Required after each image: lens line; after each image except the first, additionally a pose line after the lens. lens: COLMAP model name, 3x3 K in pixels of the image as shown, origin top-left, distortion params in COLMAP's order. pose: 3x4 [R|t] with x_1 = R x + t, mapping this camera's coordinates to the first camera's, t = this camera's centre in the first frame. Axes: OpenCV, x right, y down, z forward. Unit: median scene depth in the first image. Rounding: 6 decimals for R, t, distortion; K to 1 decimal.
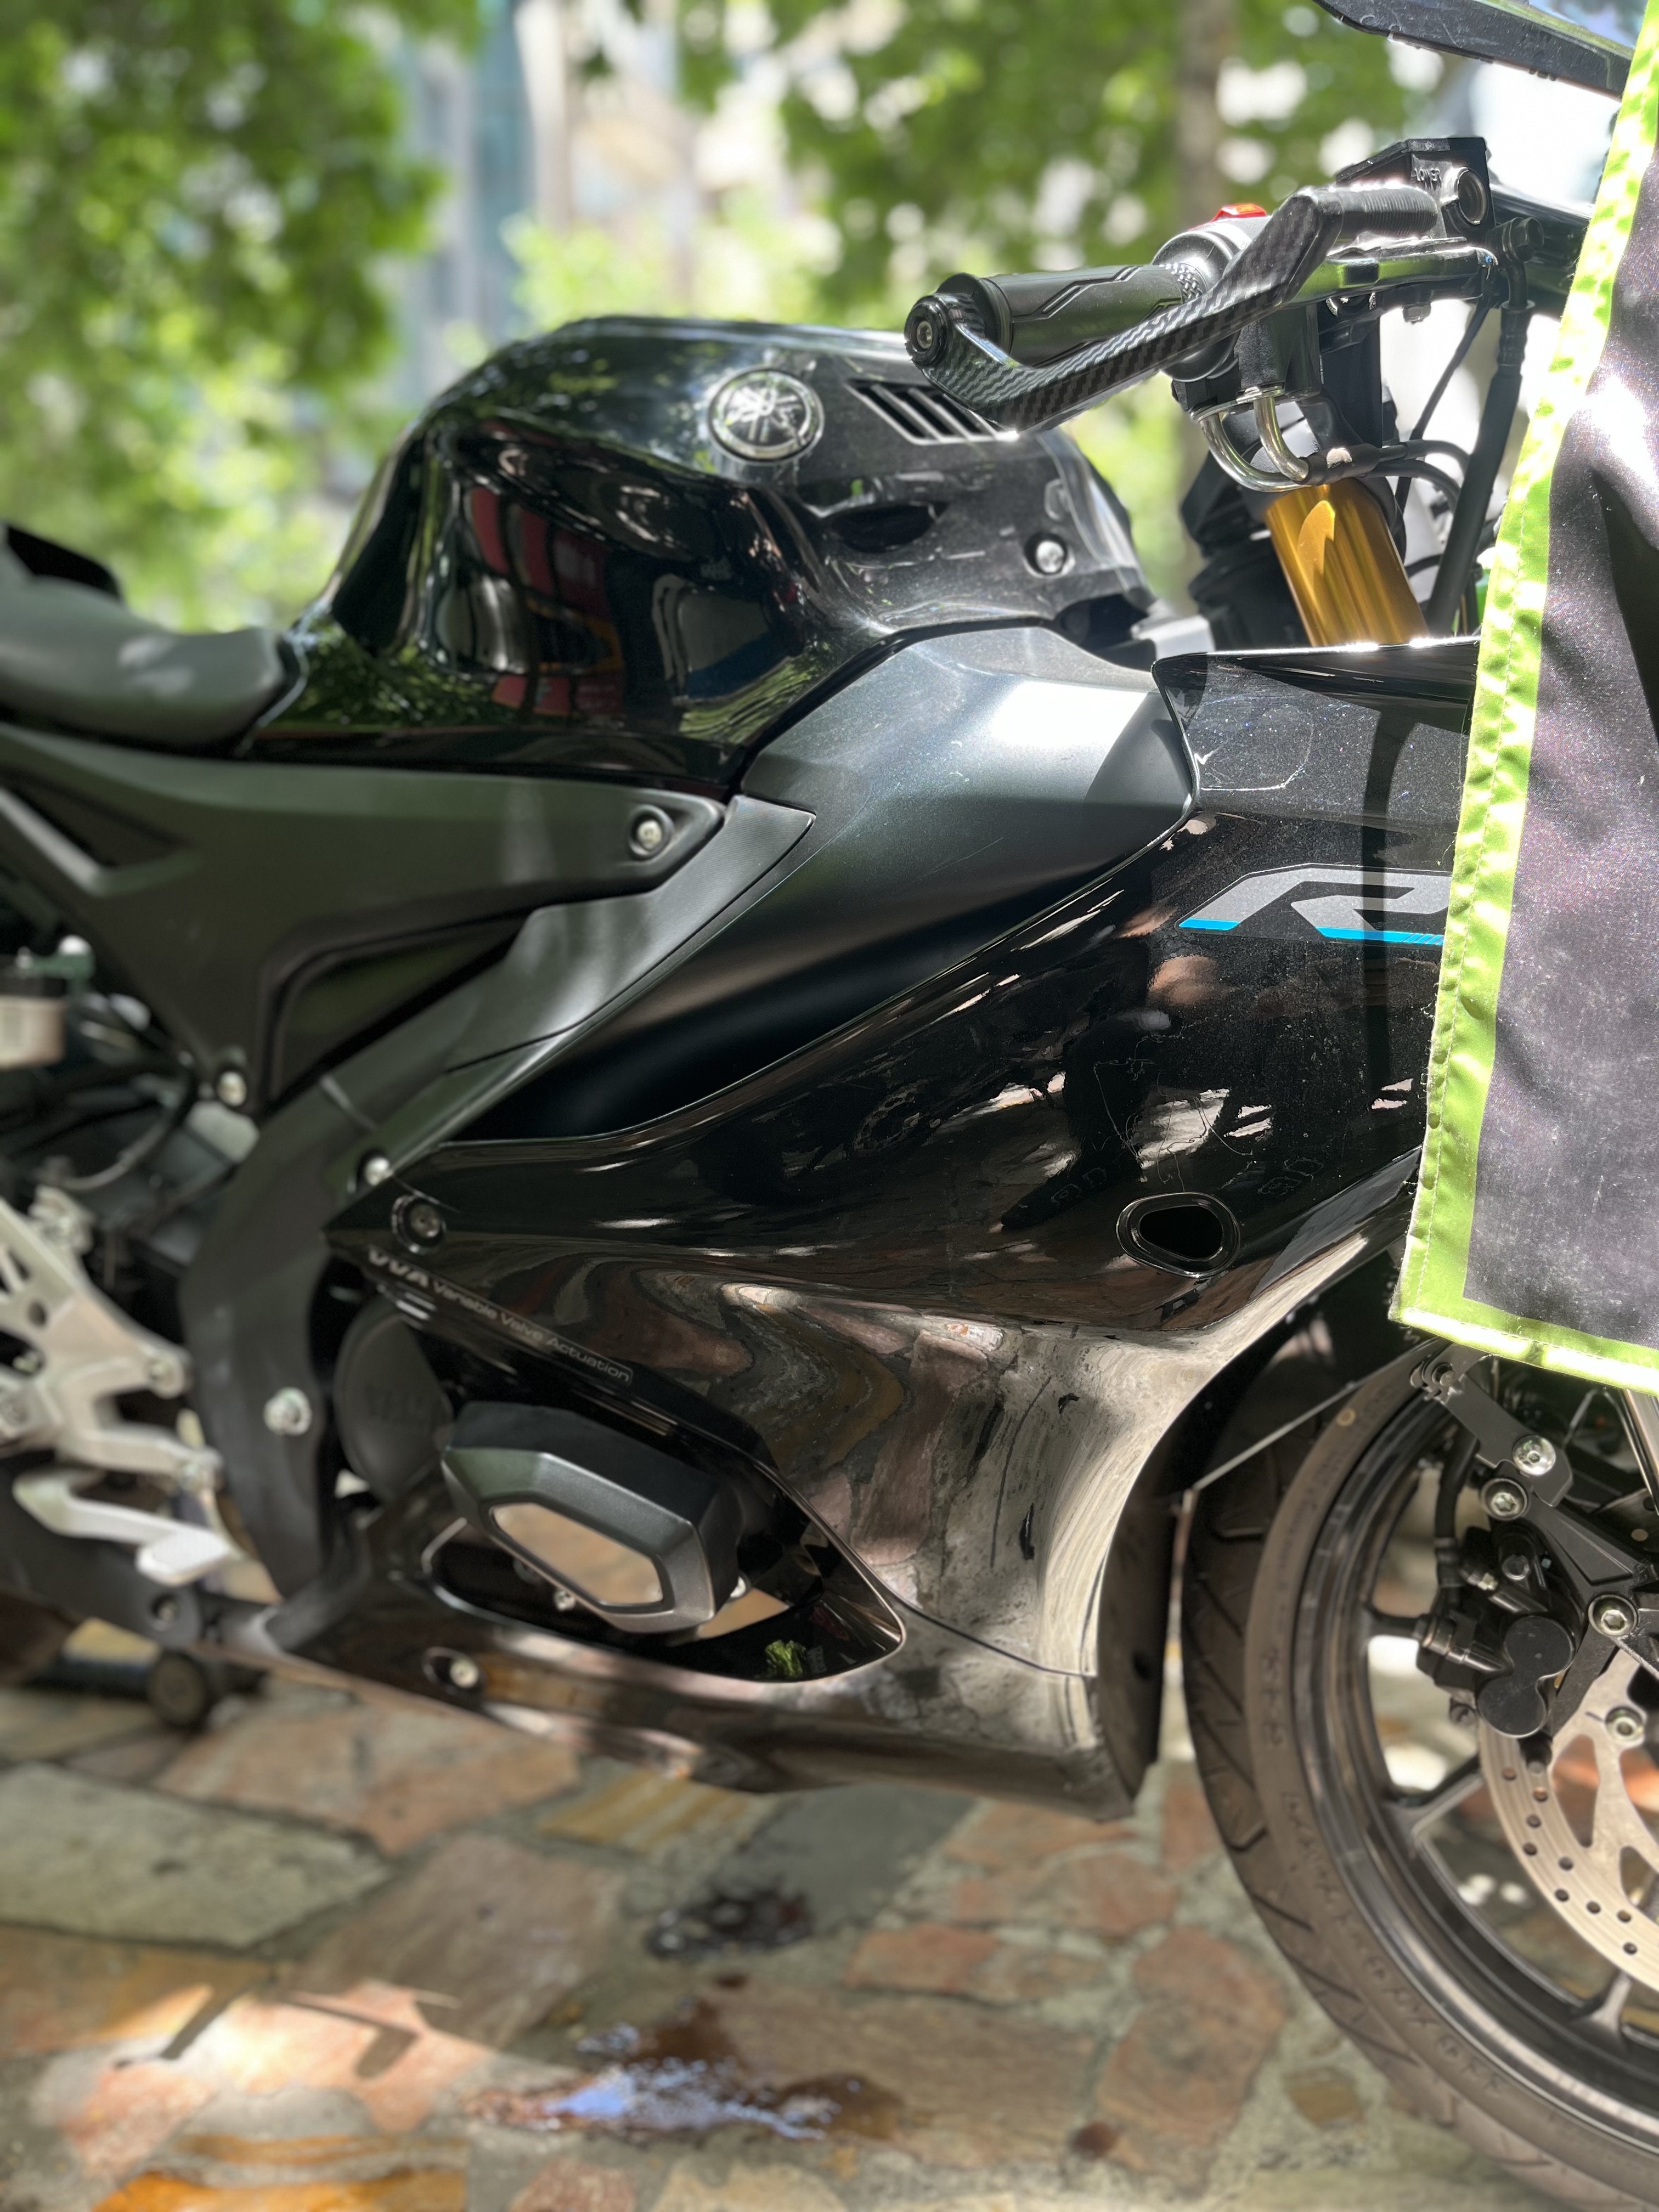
lens RADIAL K [[1687.3, 0, 828.7], [0, 1687.3, 1105.6], [0, 0, 1]] dist [0.050696, -0.064810]
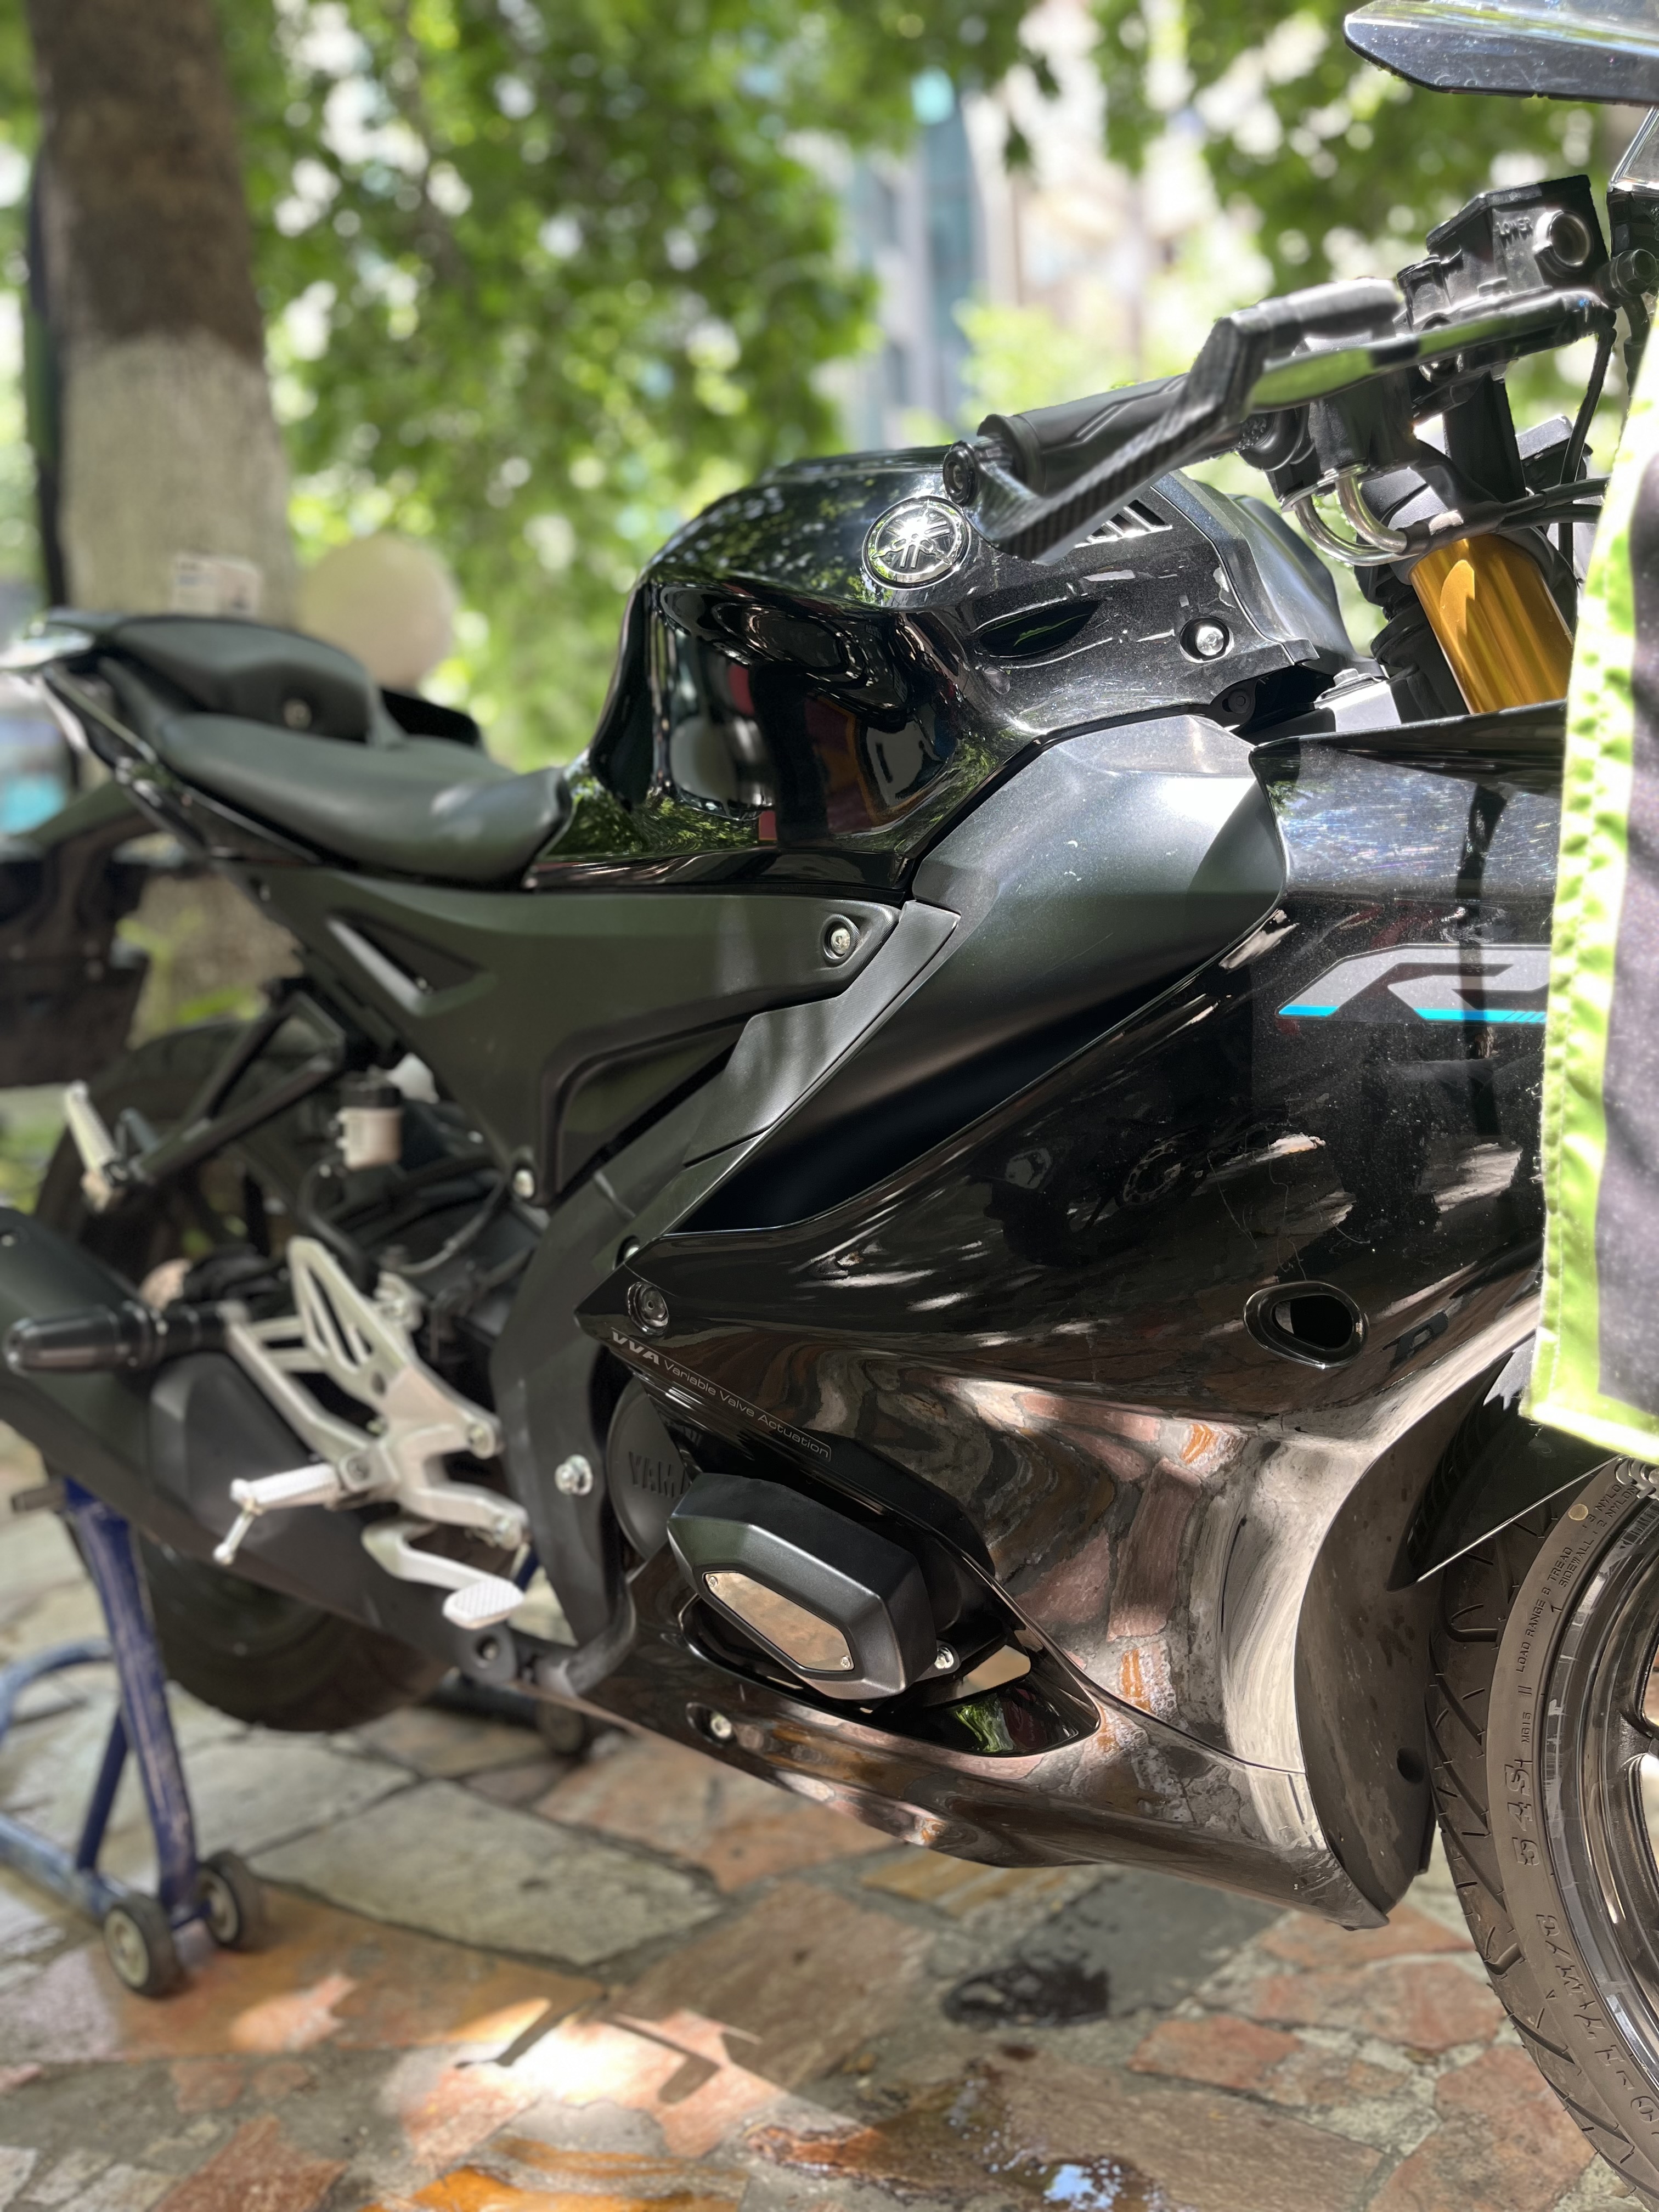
lens RADIAL K [[1678.9, 0, 827.5], [0, 1678.9, 1109.9], [0, 0, 1]] dist [0.066461, -0.093973]
pose [[0.960199, -0.036591, -0.276909, 0.152718], [0.028734, 0.999063, -0.032379, -0.017030], [0.277834, 0.023134, 0.960350, -0.015165]]
